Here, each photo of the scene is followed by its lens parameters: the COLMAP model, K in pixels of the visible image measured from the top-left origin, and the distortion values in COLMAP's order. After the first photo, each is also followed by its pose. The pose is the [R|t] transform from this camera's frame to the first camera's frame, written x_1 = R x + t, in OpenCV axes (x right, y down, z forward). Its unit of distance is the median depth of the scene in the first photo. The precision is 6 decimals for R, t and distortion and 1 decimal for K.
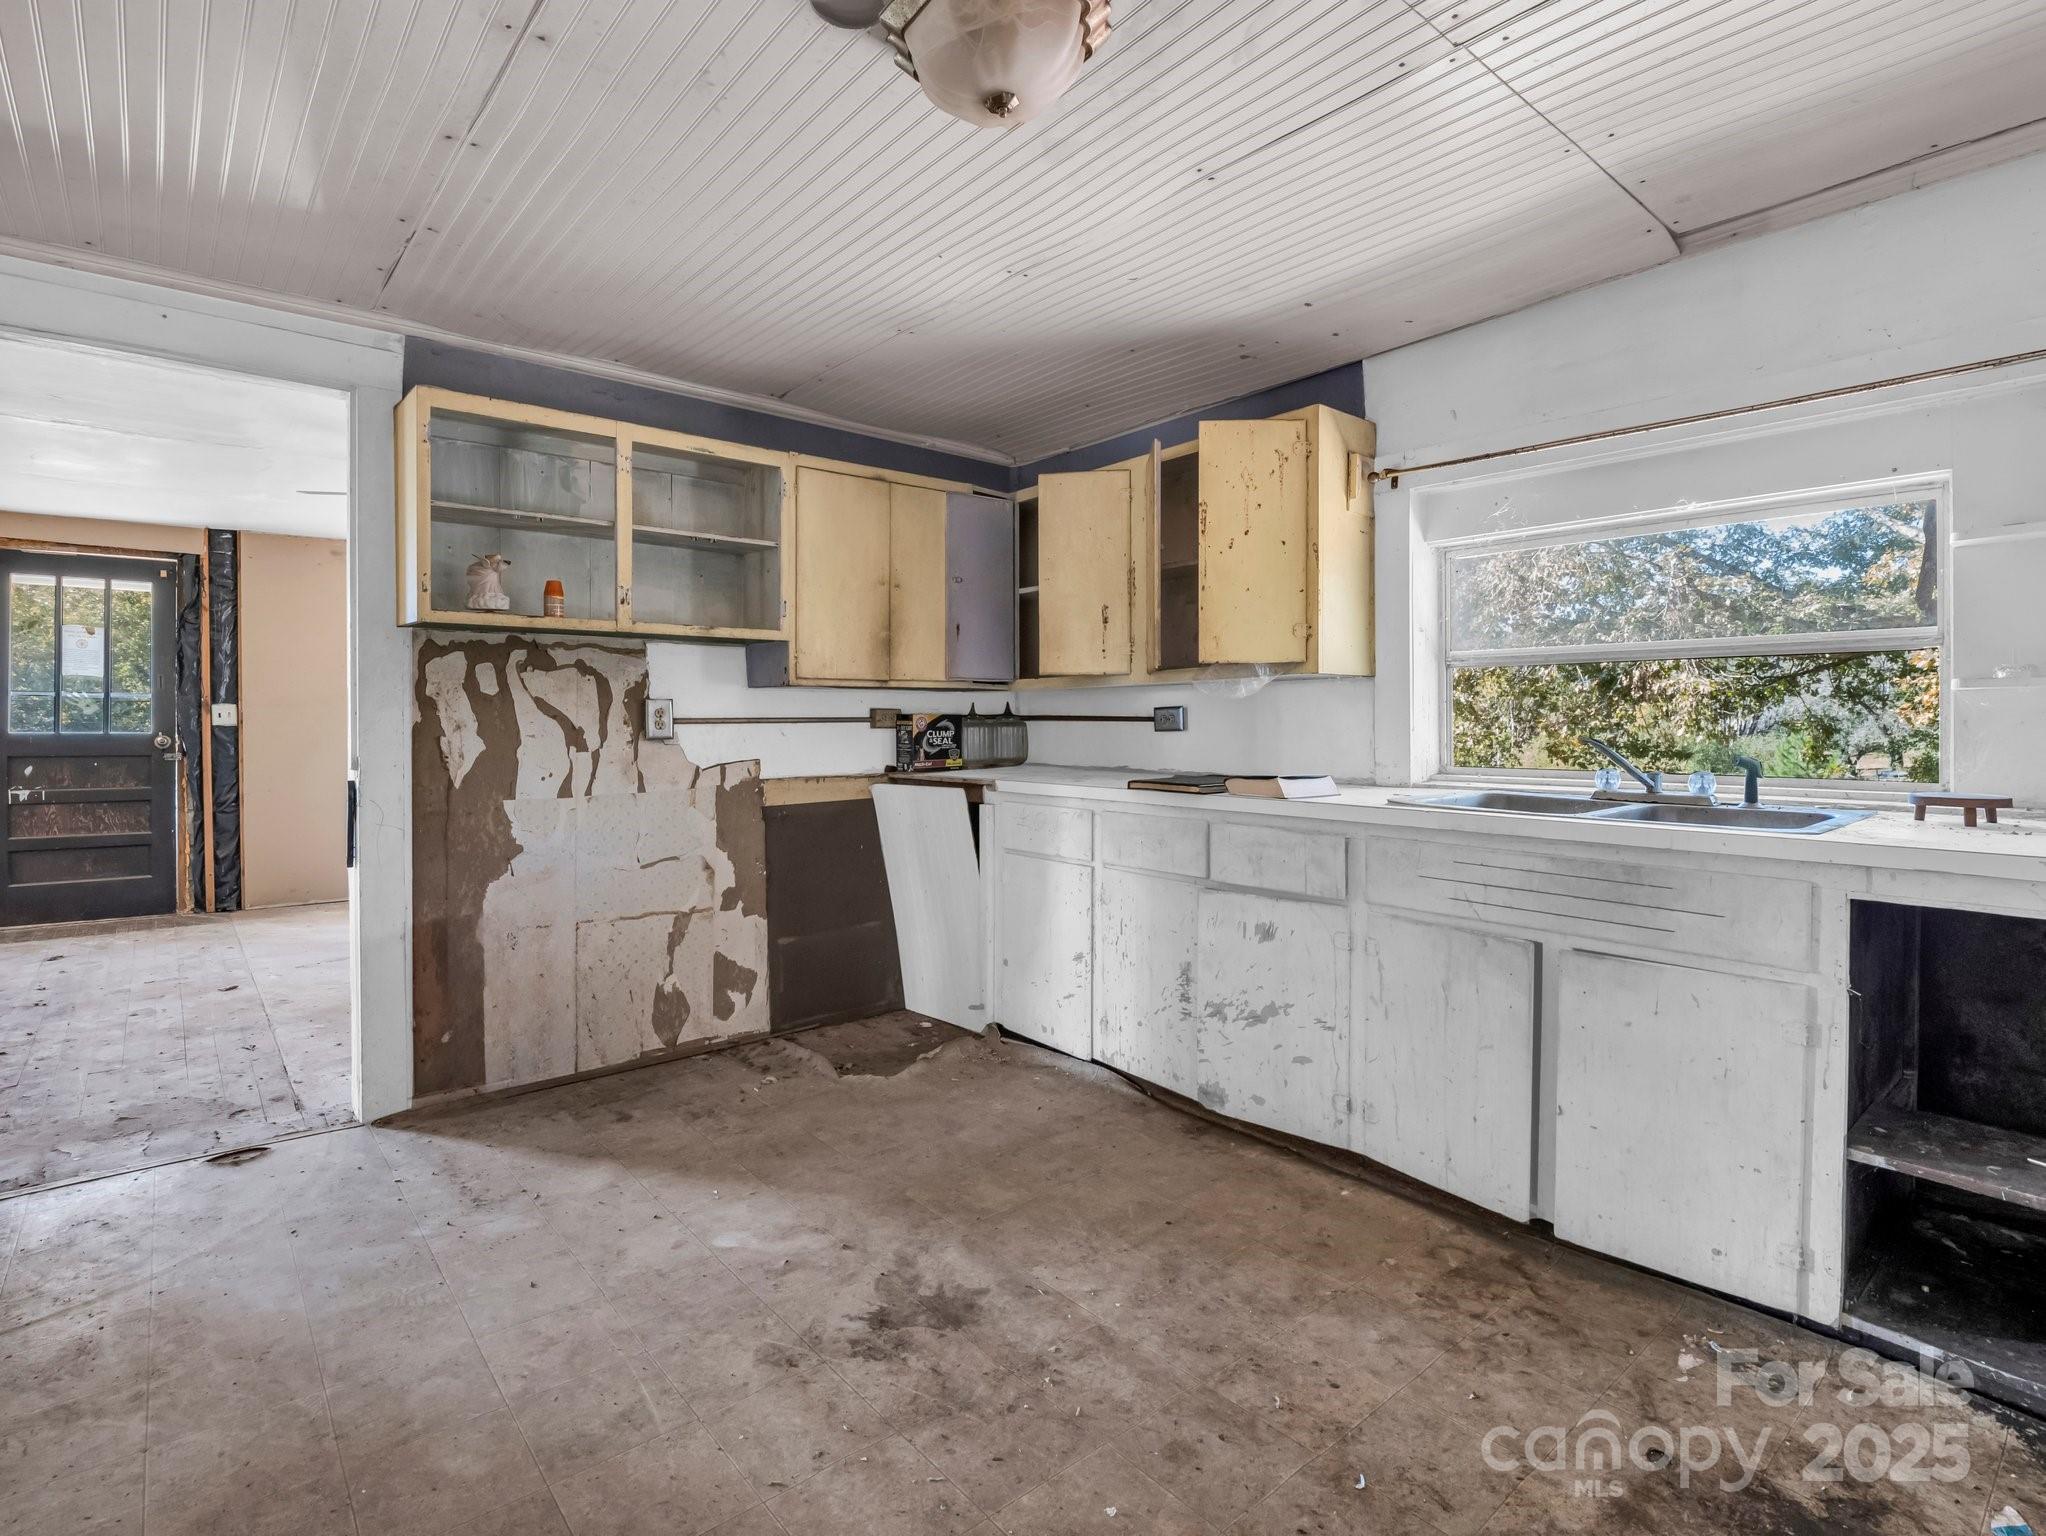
lens RADIAL K [[1017.1, 0, 1000.9], [0, 1017.1, 736.2], [0, 0, 1]] dist [-0.003616, -0.004646]
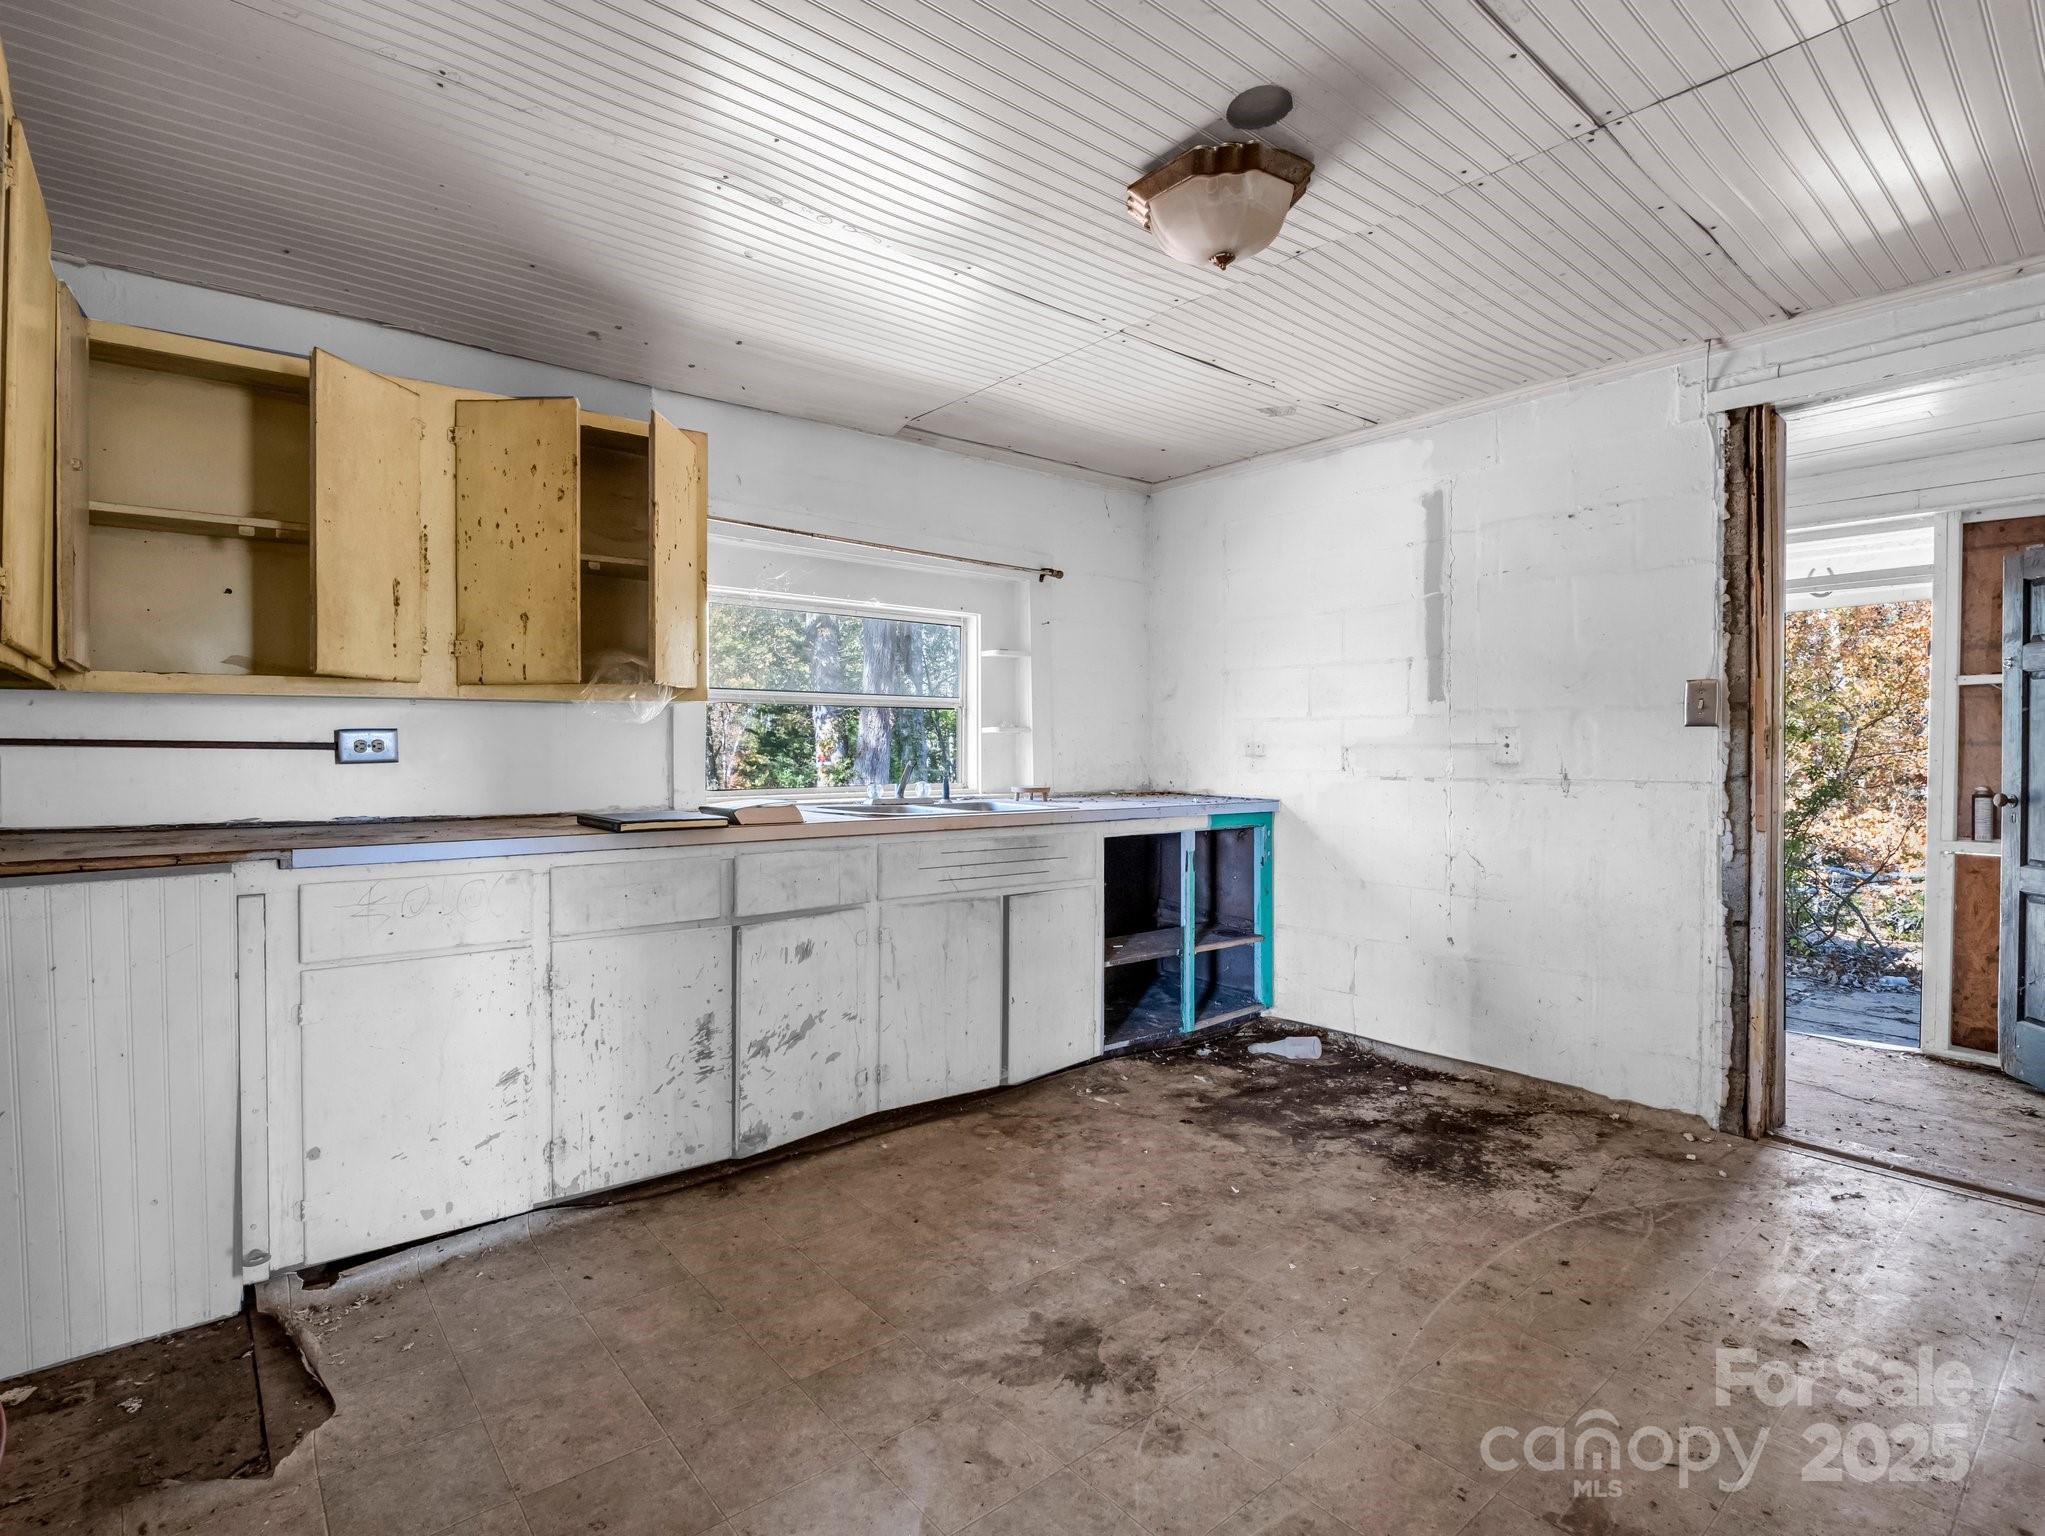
lens RADIAL K [[1016.6, 0, 1020.9], [0, 1016.6, 763.9], [0, 0, 1]] dist [-0.003616, -0.004646]
pose [[-0.006387, -0.013448, 0.999889, -0.889574], [0.014324, 0.999806, 0.013538, -0.011670], [-0.999877, 0.014409, -0.006193, 0.888616]]
